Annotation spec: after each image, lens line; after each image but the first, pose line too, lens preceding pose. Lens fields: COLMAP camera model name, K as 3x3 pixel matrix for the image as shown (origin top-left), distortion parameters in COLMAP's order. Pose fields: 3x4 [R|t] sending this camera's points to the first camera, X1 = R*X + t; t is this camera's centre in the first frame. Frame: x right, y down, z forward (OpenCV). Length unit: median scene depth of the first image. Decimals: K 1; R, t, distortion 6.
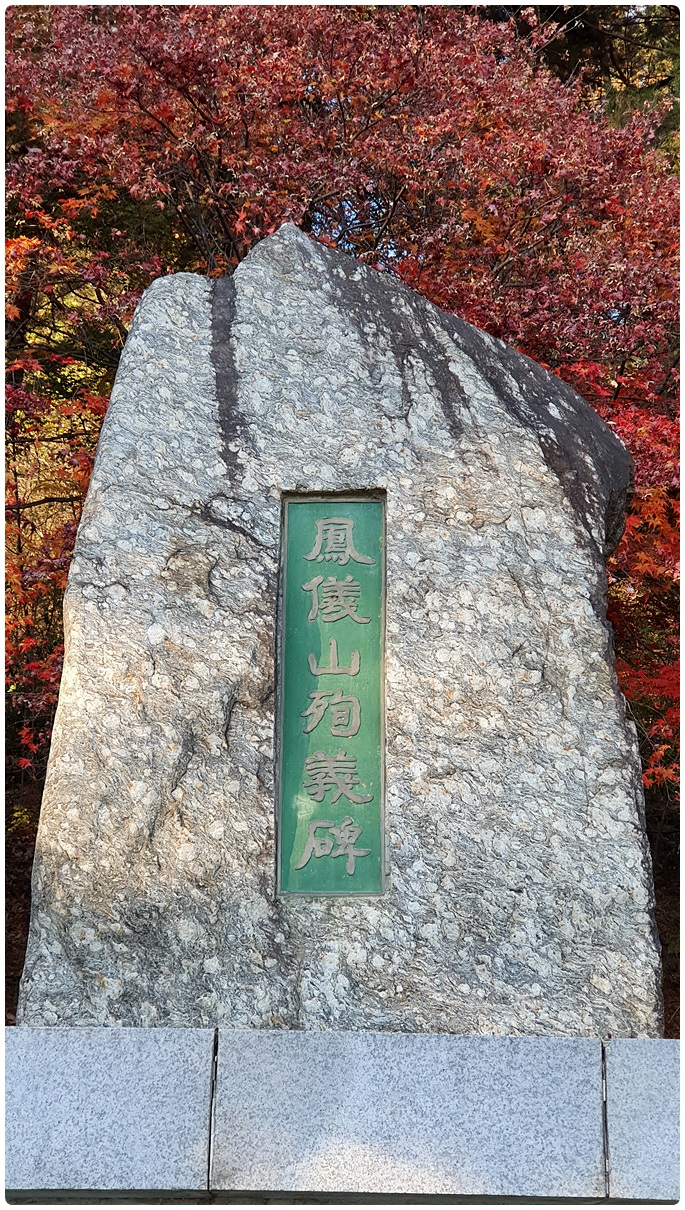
lens RADIAL K [[1897.9, 0, 346.9], [0, 1897.9, 605.7], [0, 0, 1]] dist [0.090291, 0.000000]
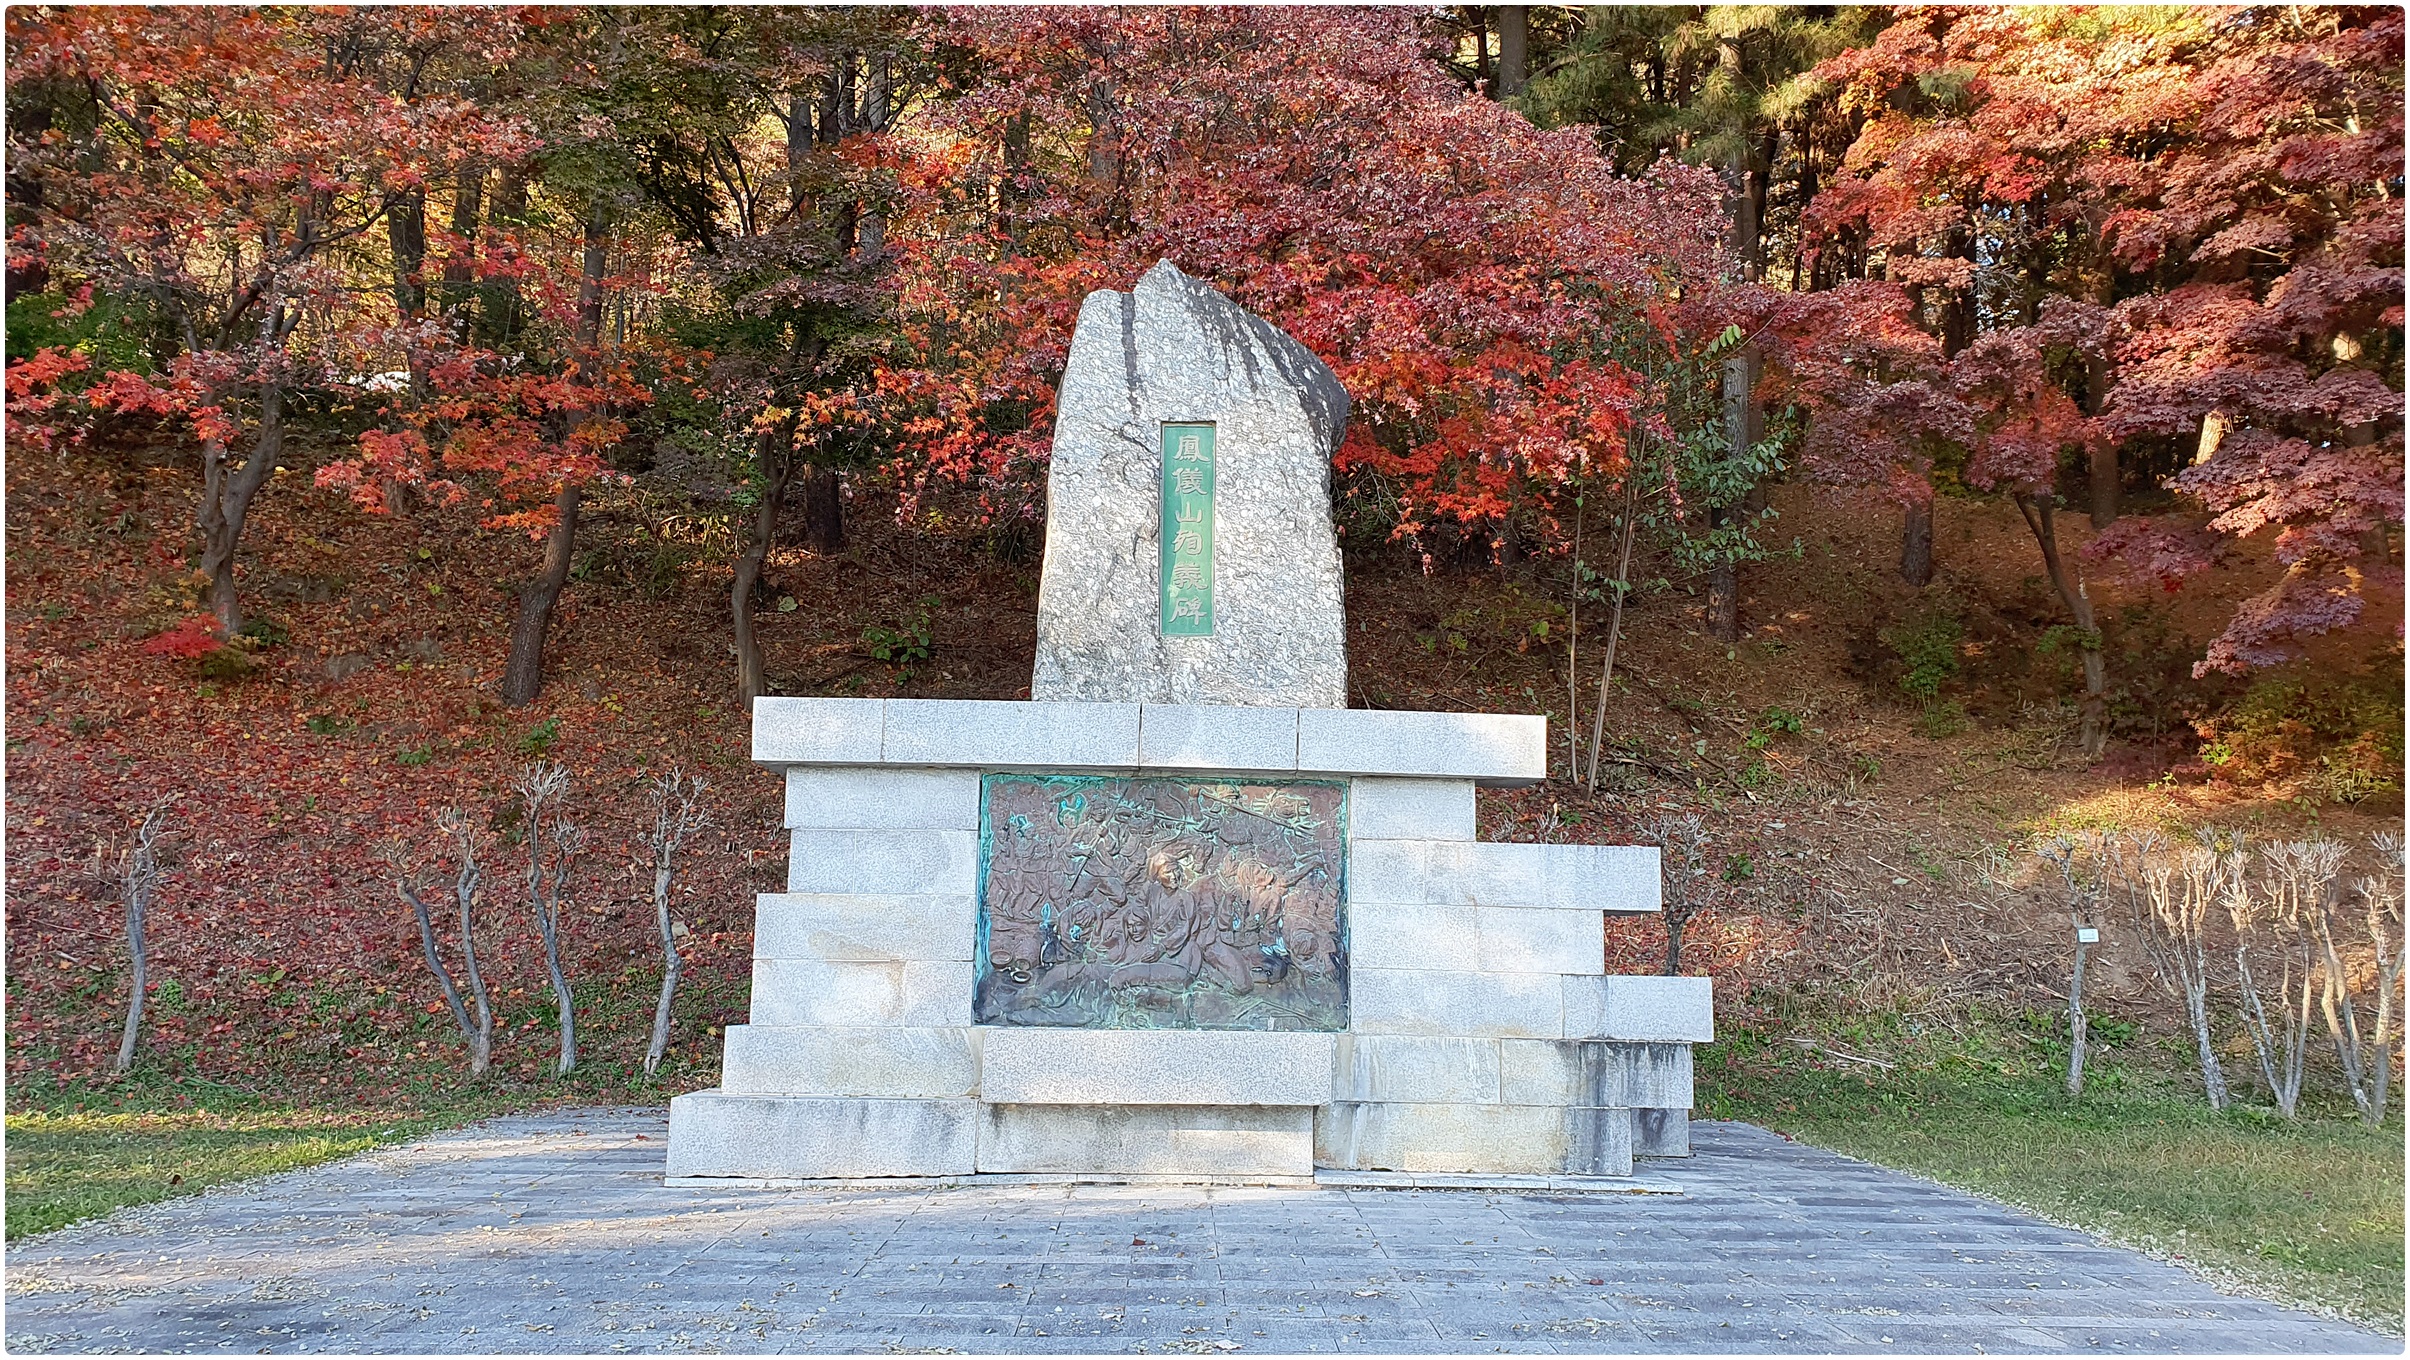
lens RADIAL K [[1850.4, 0, 1203.1], [0, 1850.4, 683.3], [0, 0, 1]] dist [-0.000941, -0.000029]
pose [[0.999933, 0.004925, 0.010455, -0.010700], [-0.007232, 0.972300, 0.233626, -0.243217], [-0.009015, -0.233686, 0.972270, -0.871436]]
